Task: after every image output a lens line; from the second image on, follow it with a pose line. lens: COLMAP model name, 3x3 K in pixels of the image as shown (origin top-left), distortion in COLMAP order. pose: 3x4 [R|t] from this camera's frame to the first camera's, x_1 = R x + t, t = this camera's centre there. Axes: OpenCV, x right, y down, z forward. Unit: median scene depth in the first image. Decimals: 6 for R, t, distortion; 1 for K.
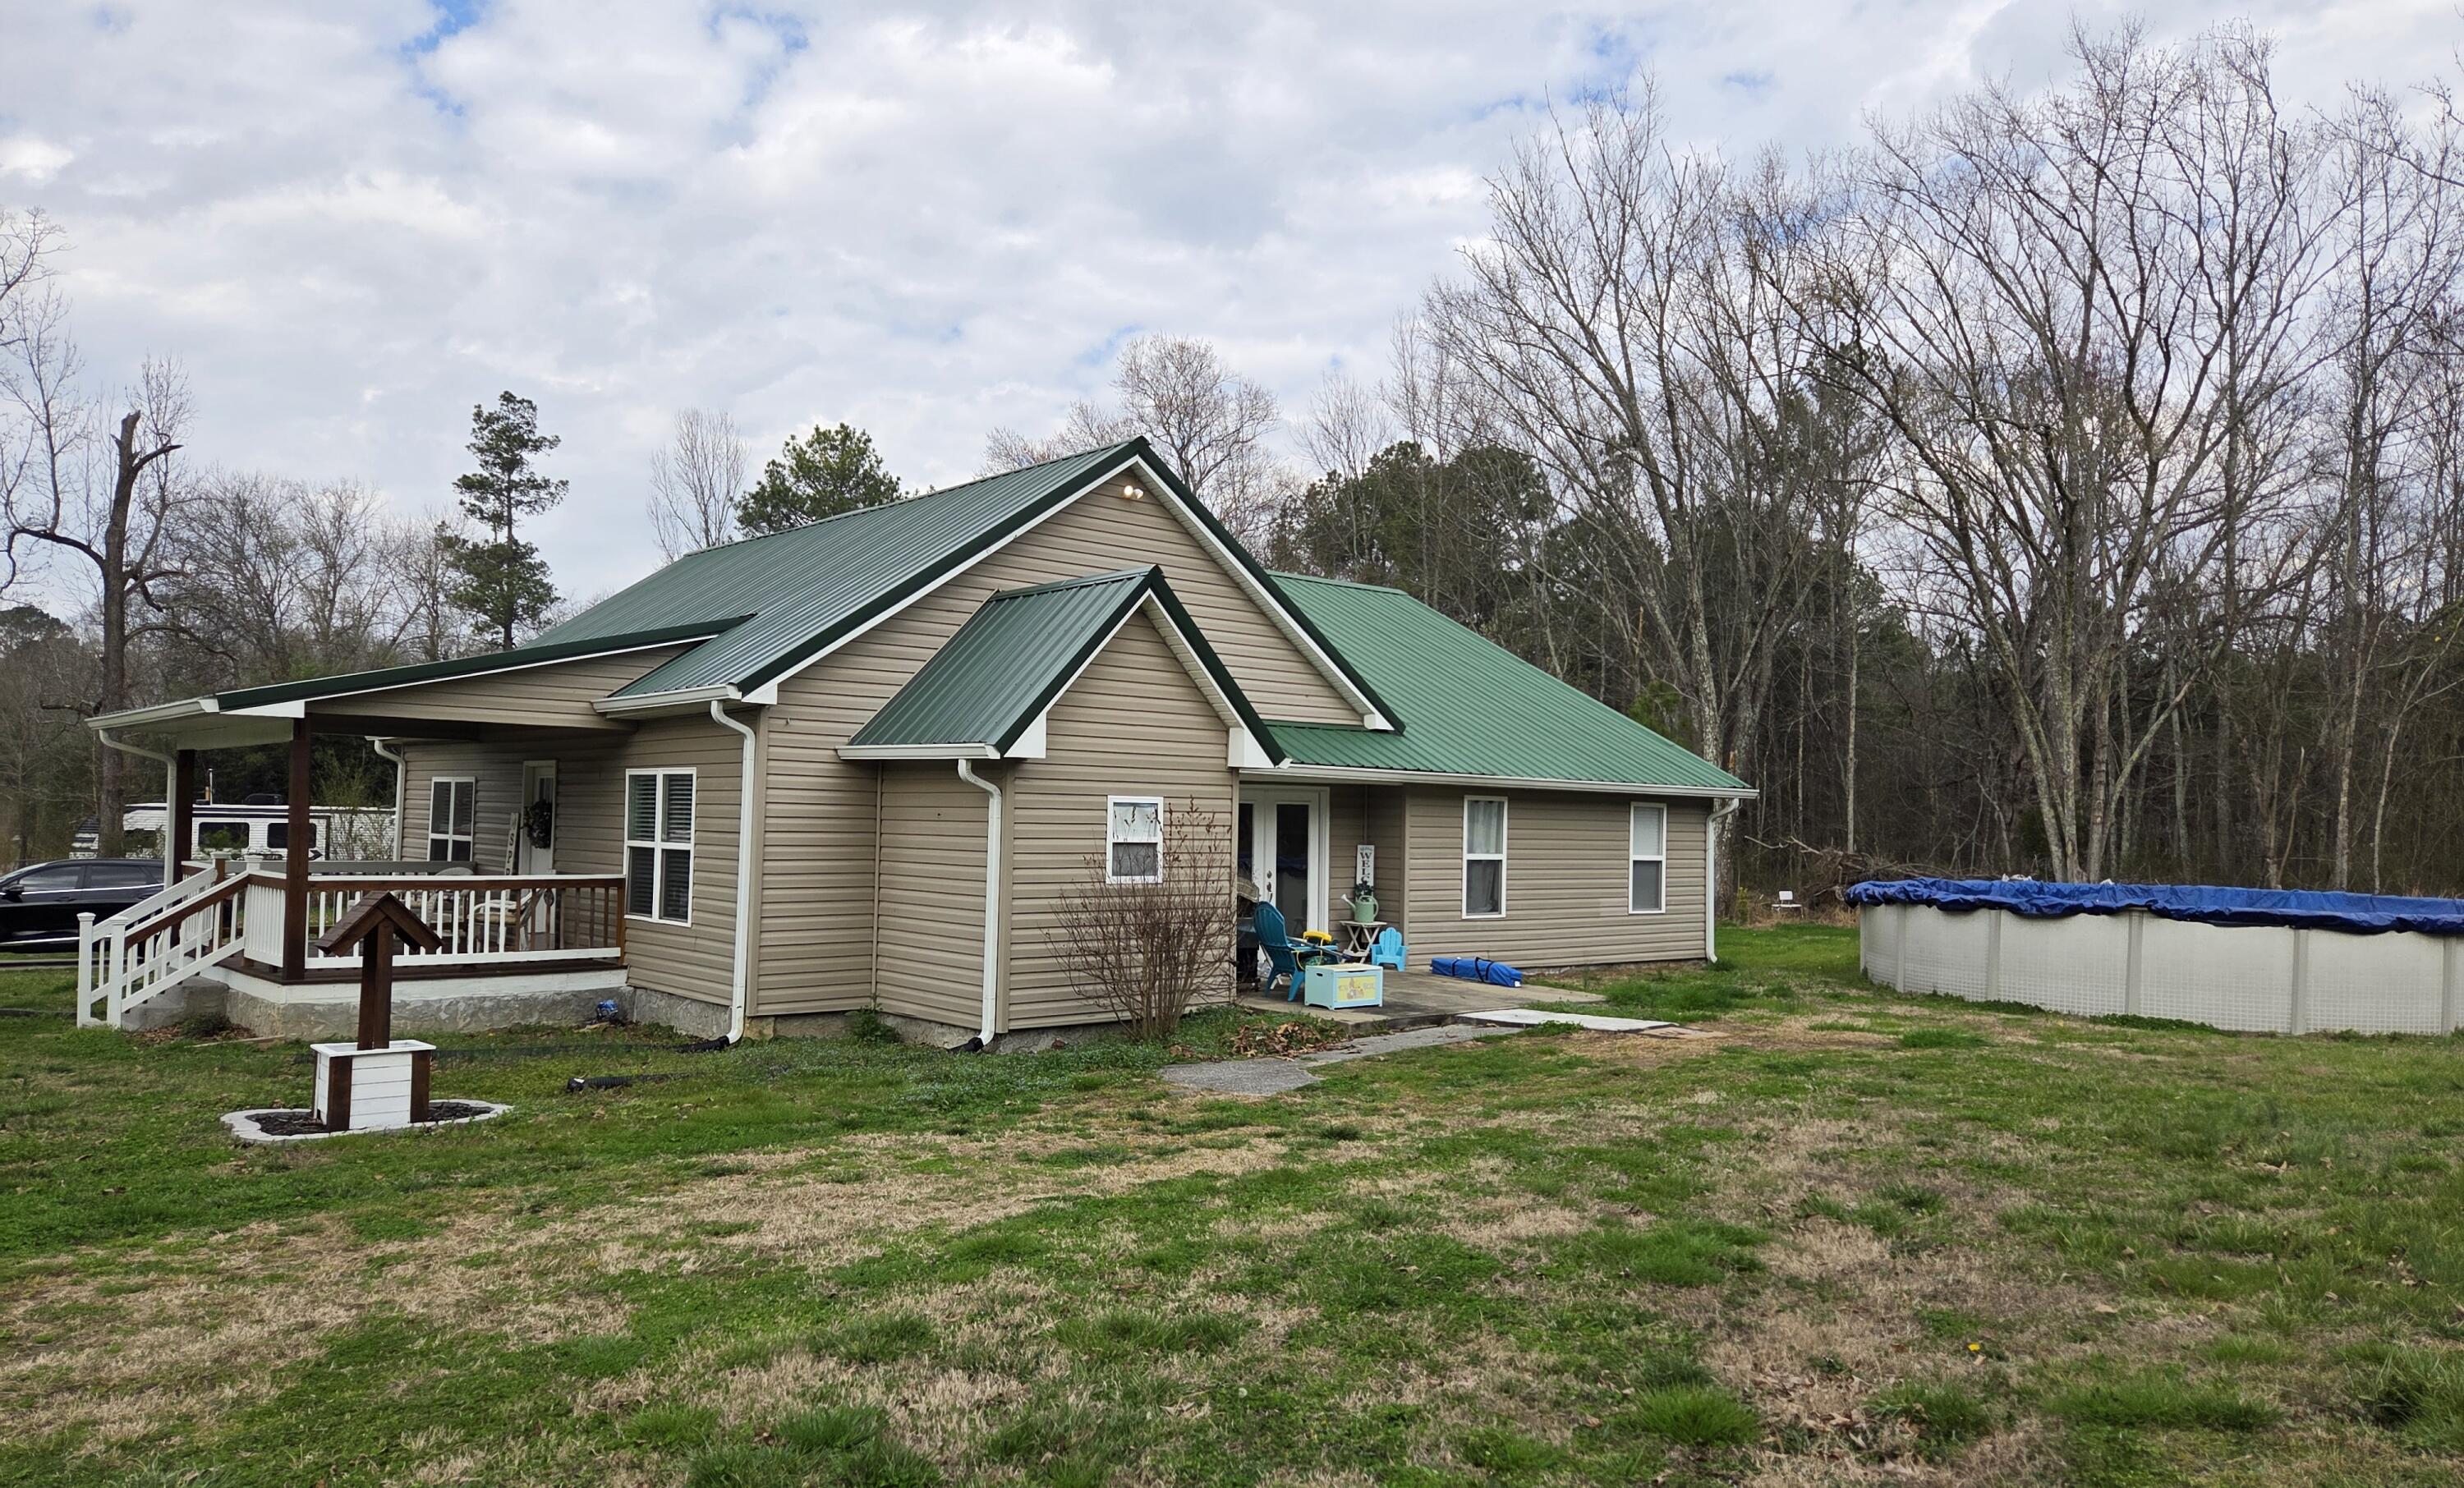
lens RADIAL K [[1659.2, 0, 1234.2], [0, 1659.2, 810.6], [0, 0, 1]] dist [0.002651, 0.049445]
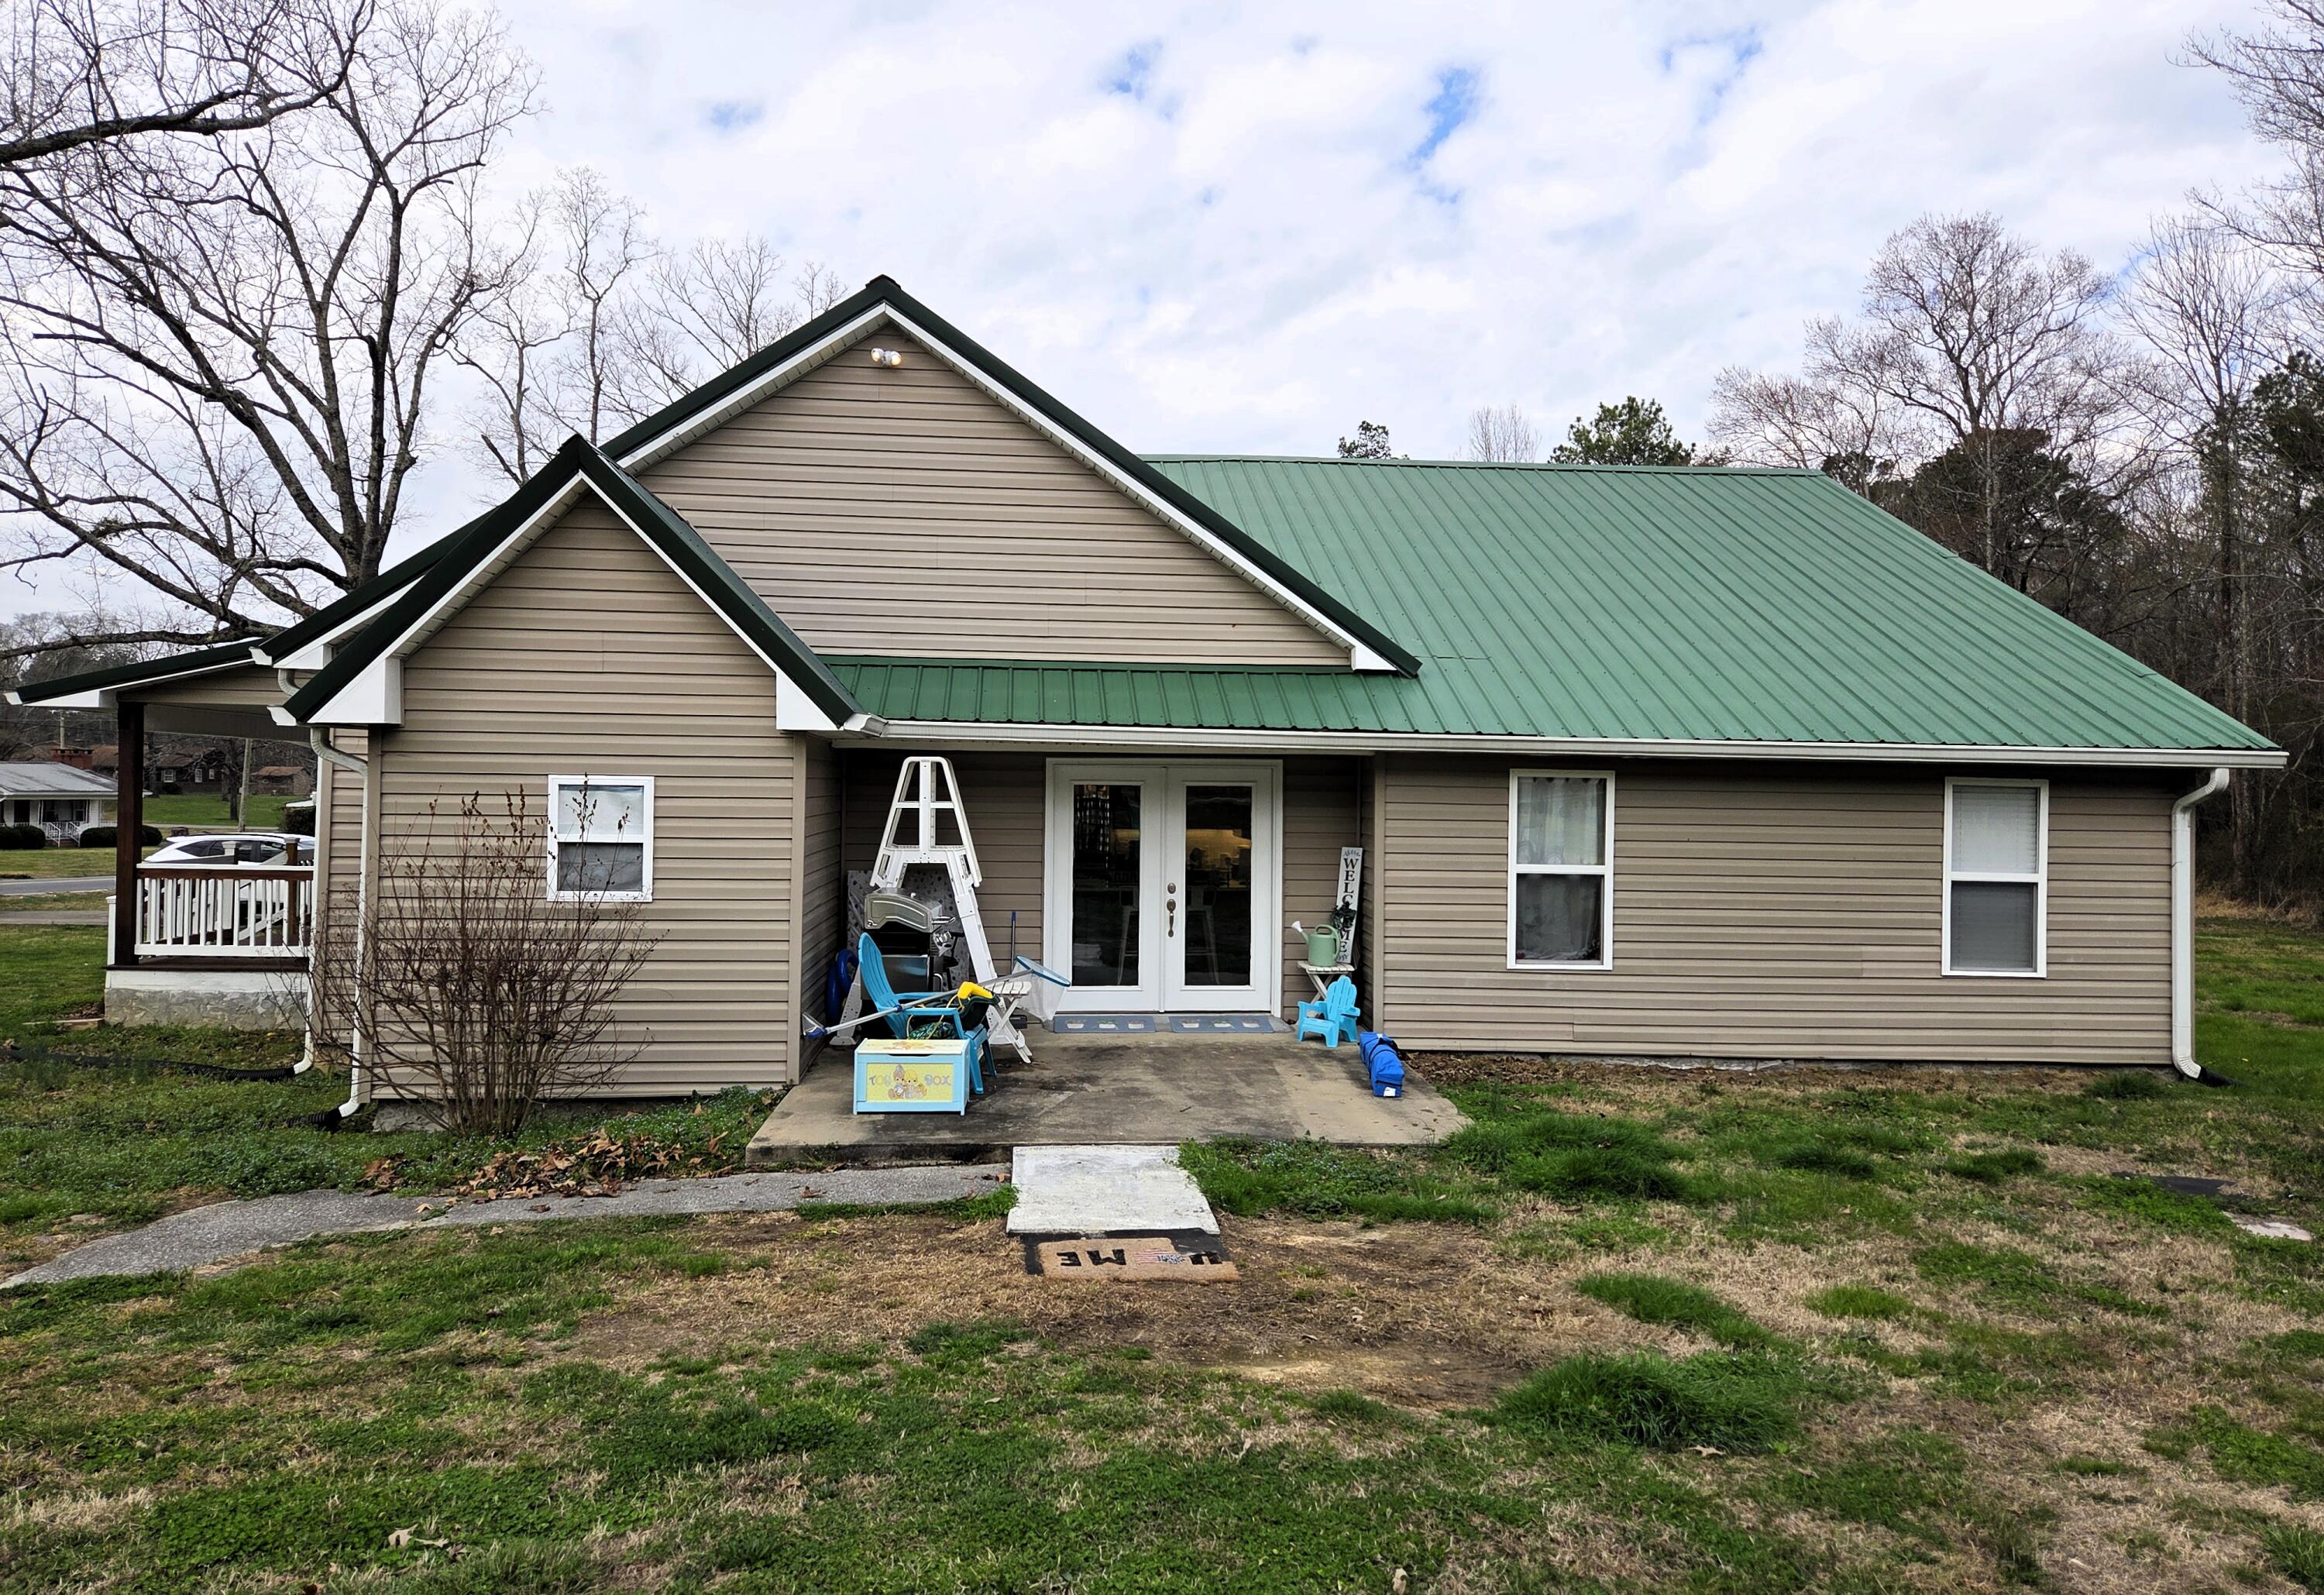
lens RADIAL K [[1519.0, 0, 1162.0], [0, 1519.0, 797.5], [0, 0, 1]] dist [0.022572, -0.000306]
pose [[0.795926, -0.002624, -0.605388, 0.368532], [0.003123, 0.999995, -0.000228, 0.000945], [0.605385, -0.001710, 0.795931, 0.459582]]
